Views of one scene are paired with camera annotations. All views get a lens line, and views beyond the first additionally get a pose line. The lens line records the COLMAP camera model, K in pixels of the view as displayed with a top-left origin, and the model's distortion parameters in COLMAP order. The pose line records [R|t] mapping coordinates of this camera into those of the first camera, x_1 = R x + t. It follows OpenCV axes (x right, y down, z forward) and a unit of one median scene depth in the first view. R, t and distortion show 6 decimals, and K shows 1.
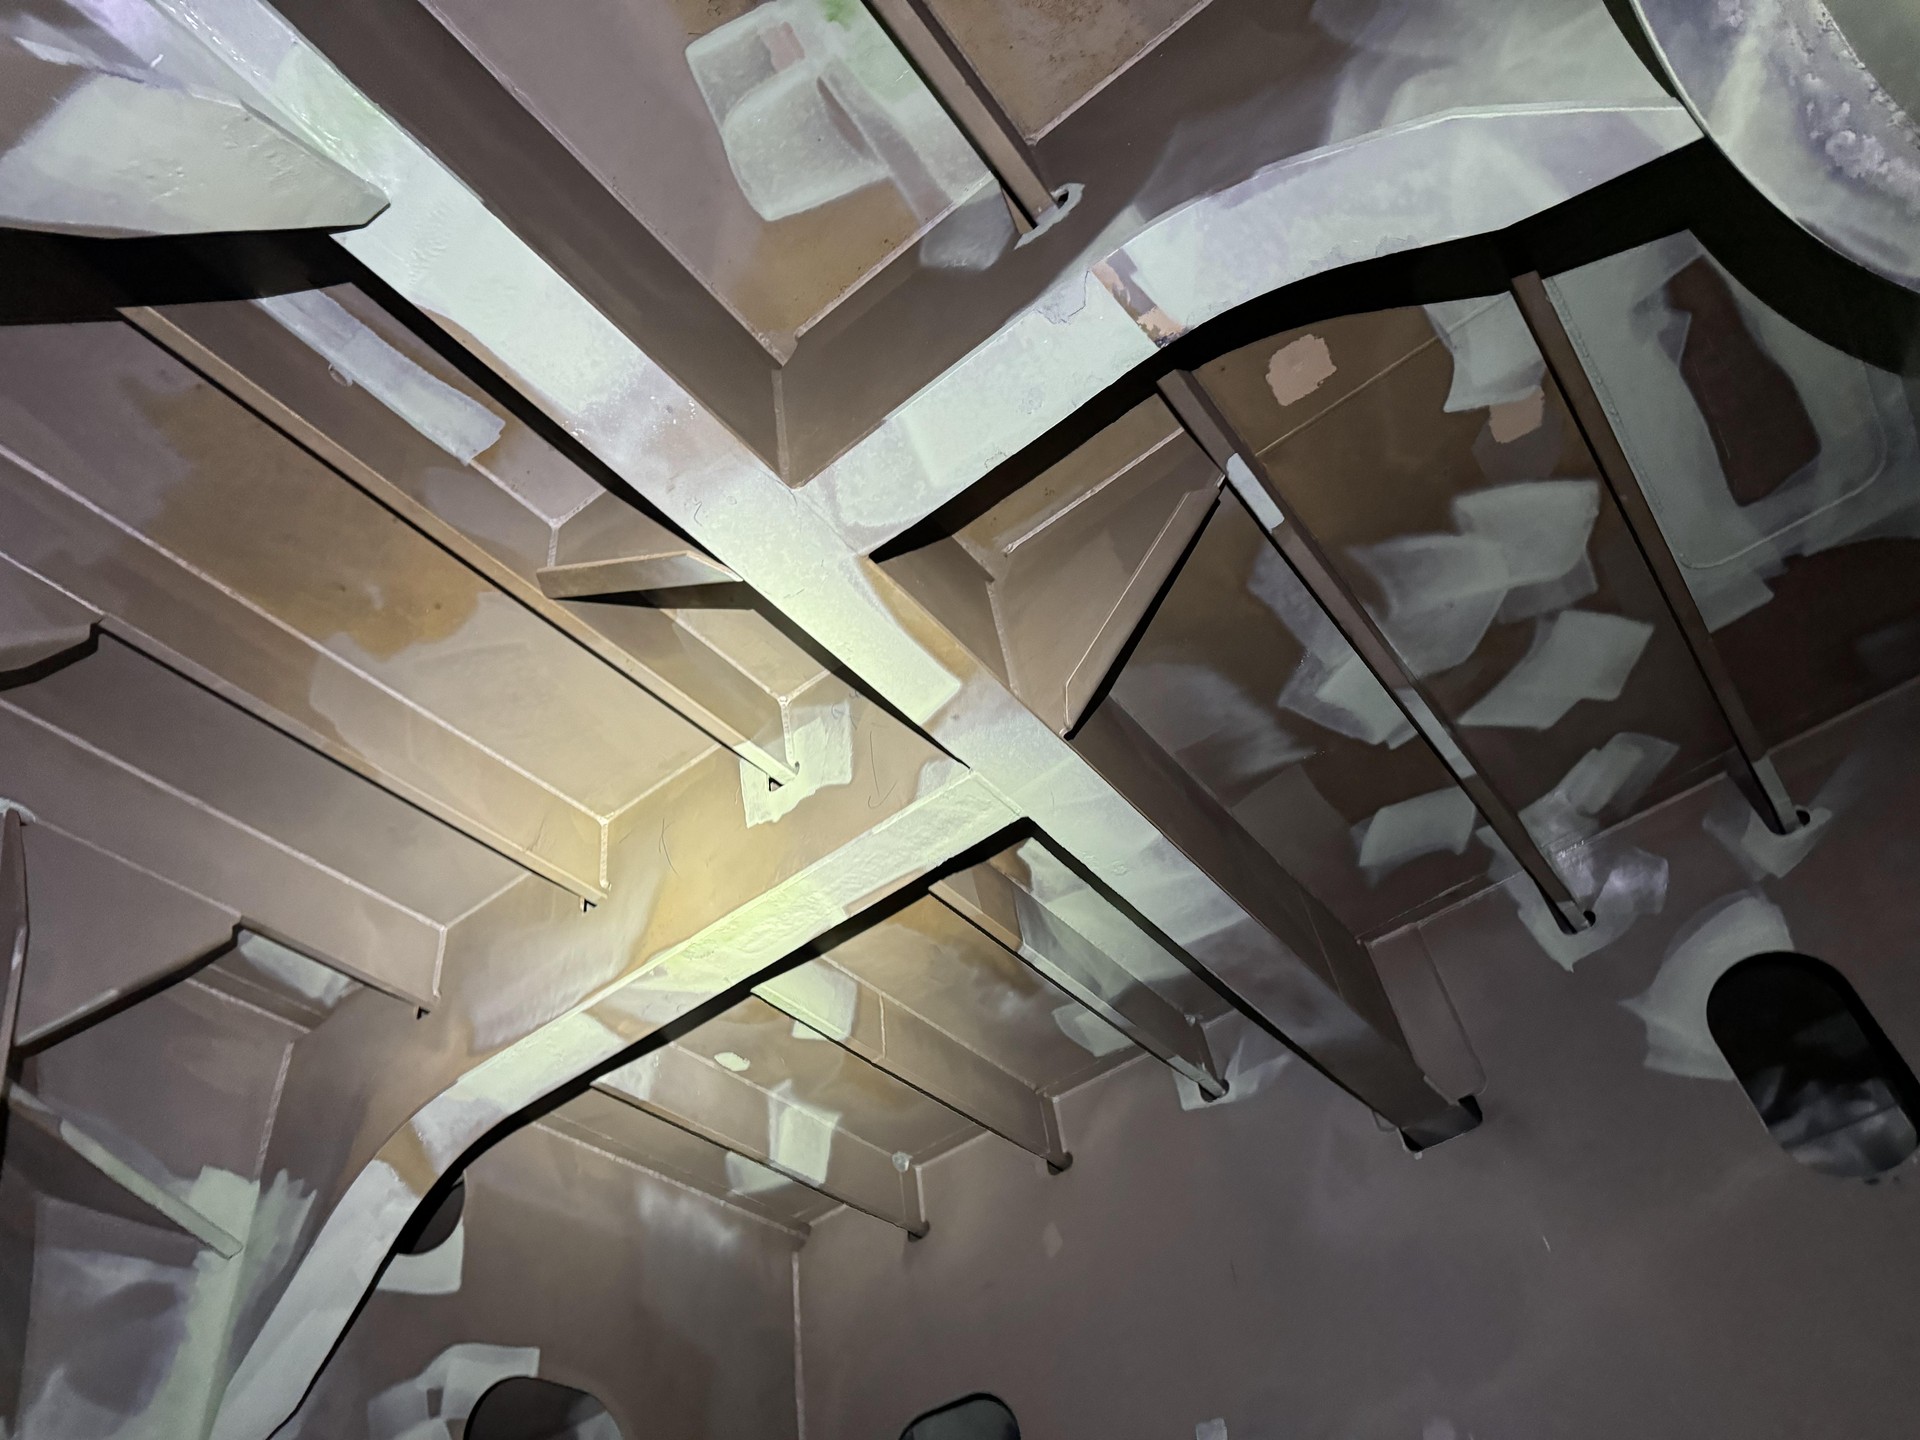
lens RADIAL K [[1337.9, 0, 948.2], [0, 1337.9, 719.9], [0, 0, 1]] dist [0.068132, -0.087178]
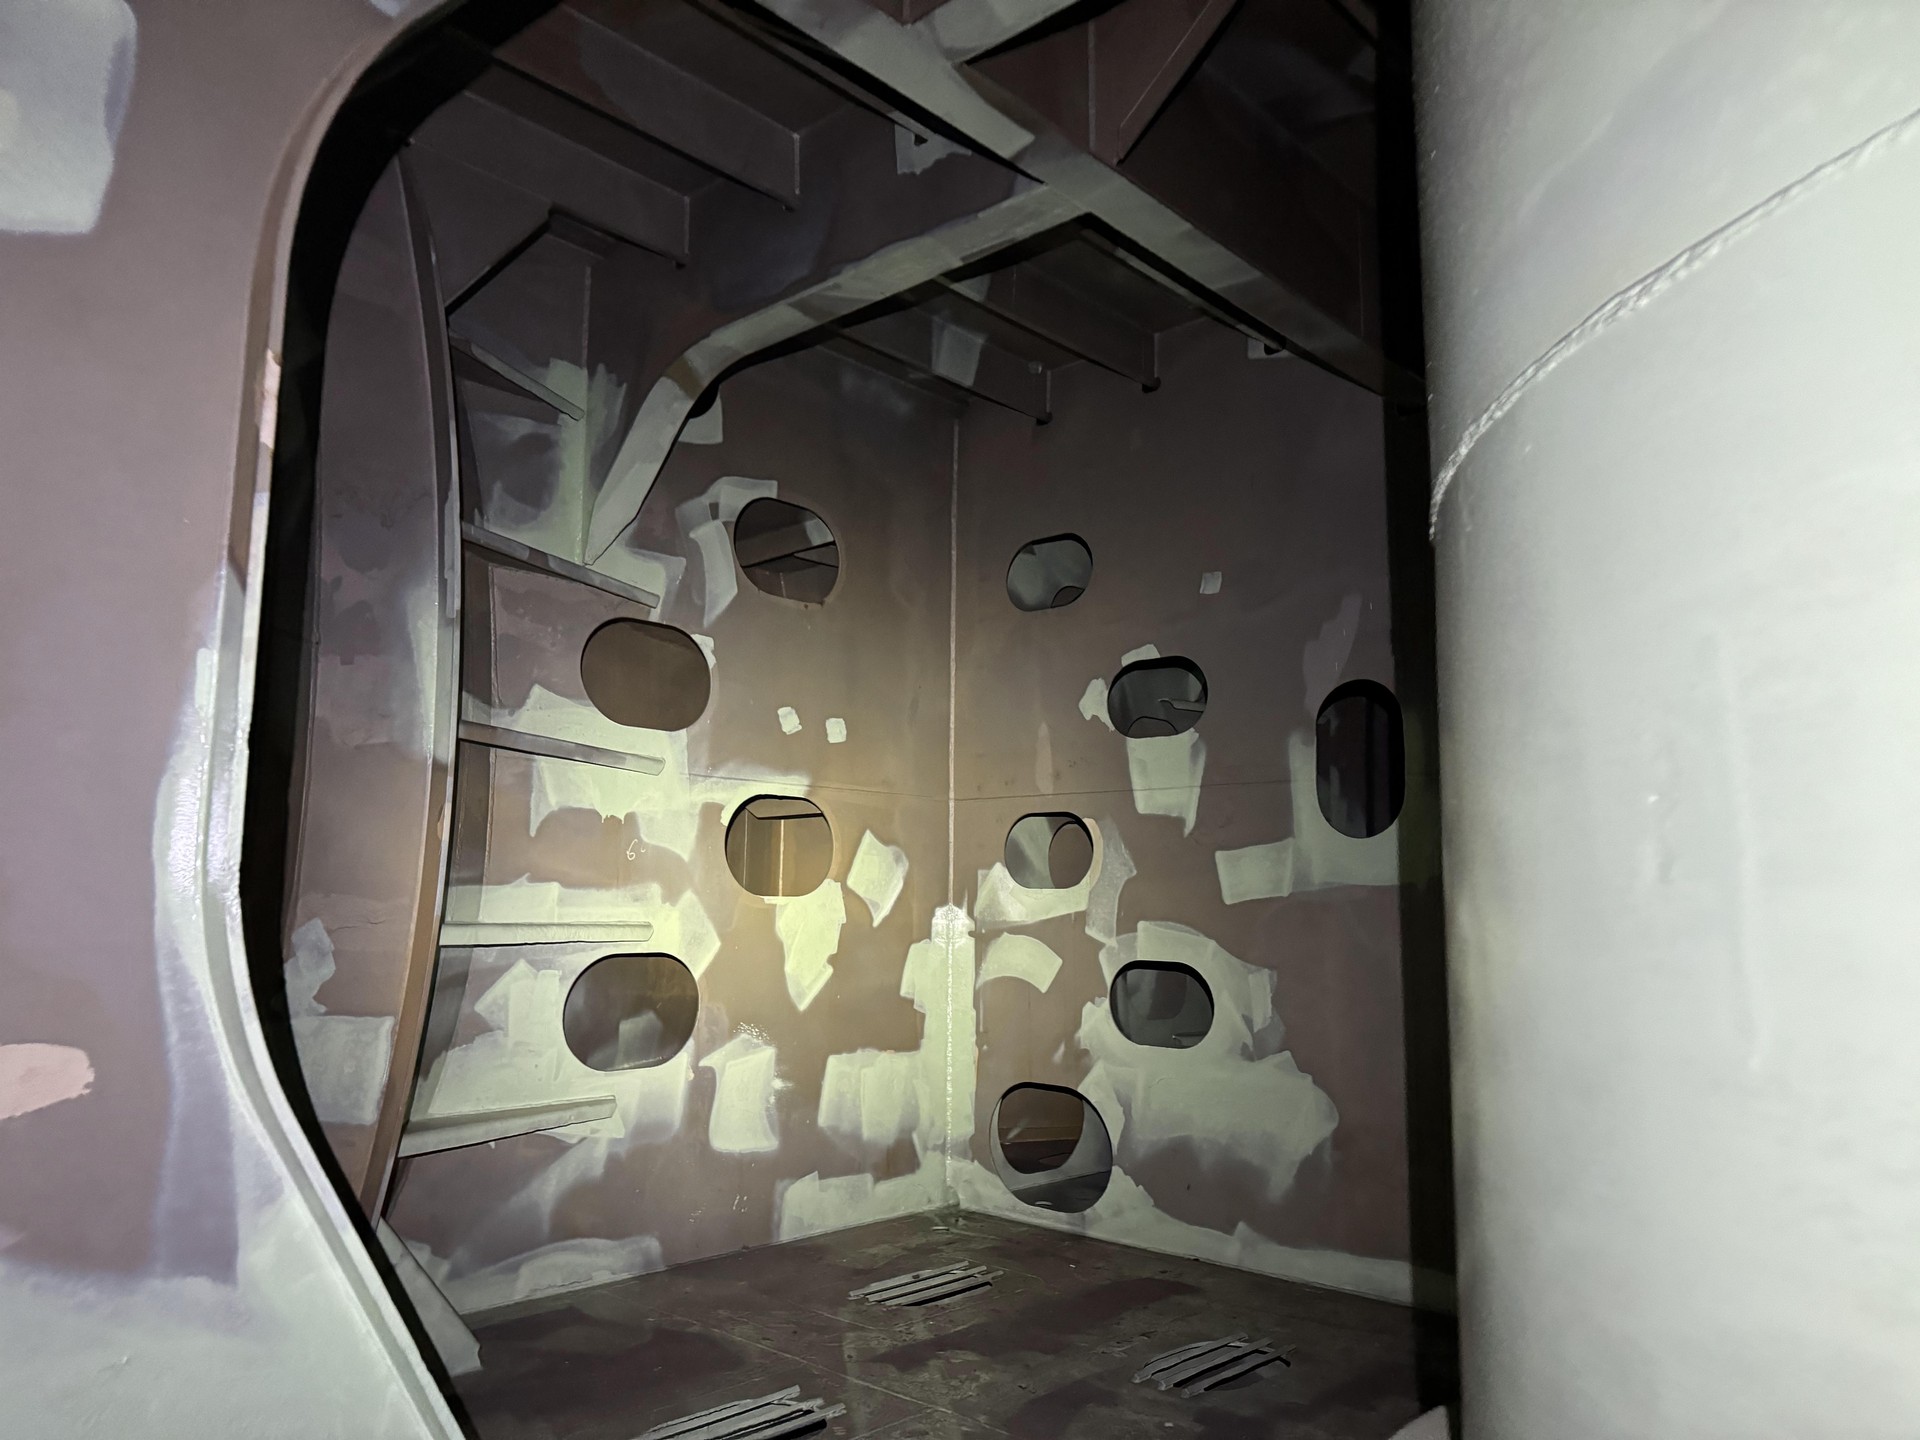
lens RADIAL K [[1337.9, 0, 948.2], [0, 1337.9, 719.9], [0, 0, 1]] dist [0.068132, -0.087178]
pose [[0.985169, 0.119347, -0.123278, 0.106727], [-0.017491, 0.784577, 0.619784, -0.270392], [0.170690, -0.608437, 0.775029, -0.301578]]
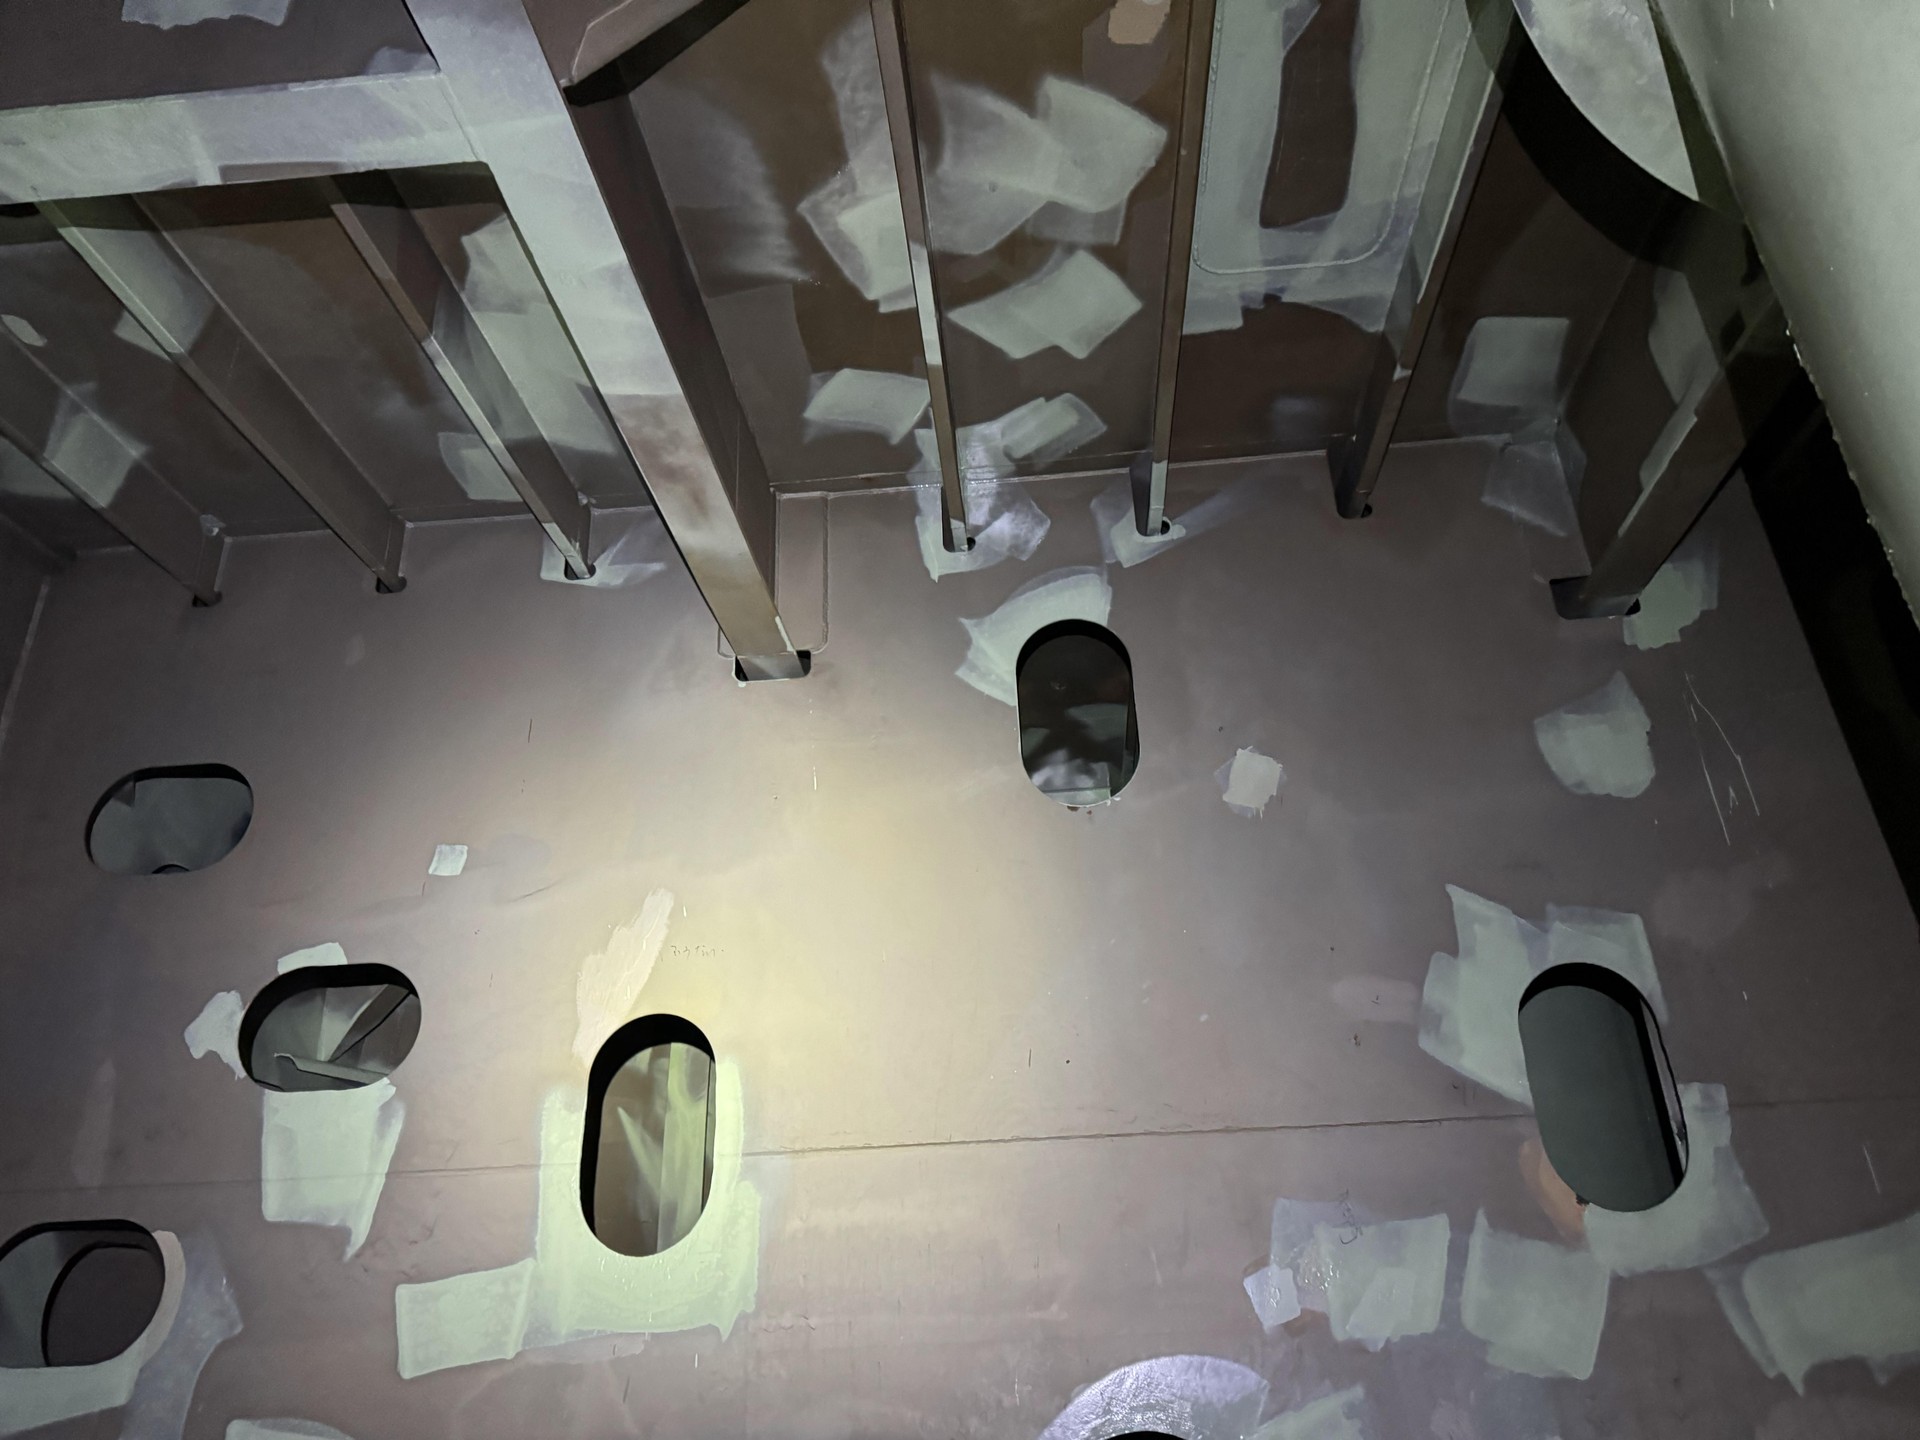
lens RADIAL K [[1341.9, 0, 929.5], [0, 1341.9, 712.5], [0, 0, 1]] dist [0.068025, -0.078240]
pose [[0.848107, 0.305036, 0.433205, 0.021679], [-0.425024, 0.879877, 0.212536, 0.054411], [-0.316336, -0.364376, 0.875878, 0.016863]]
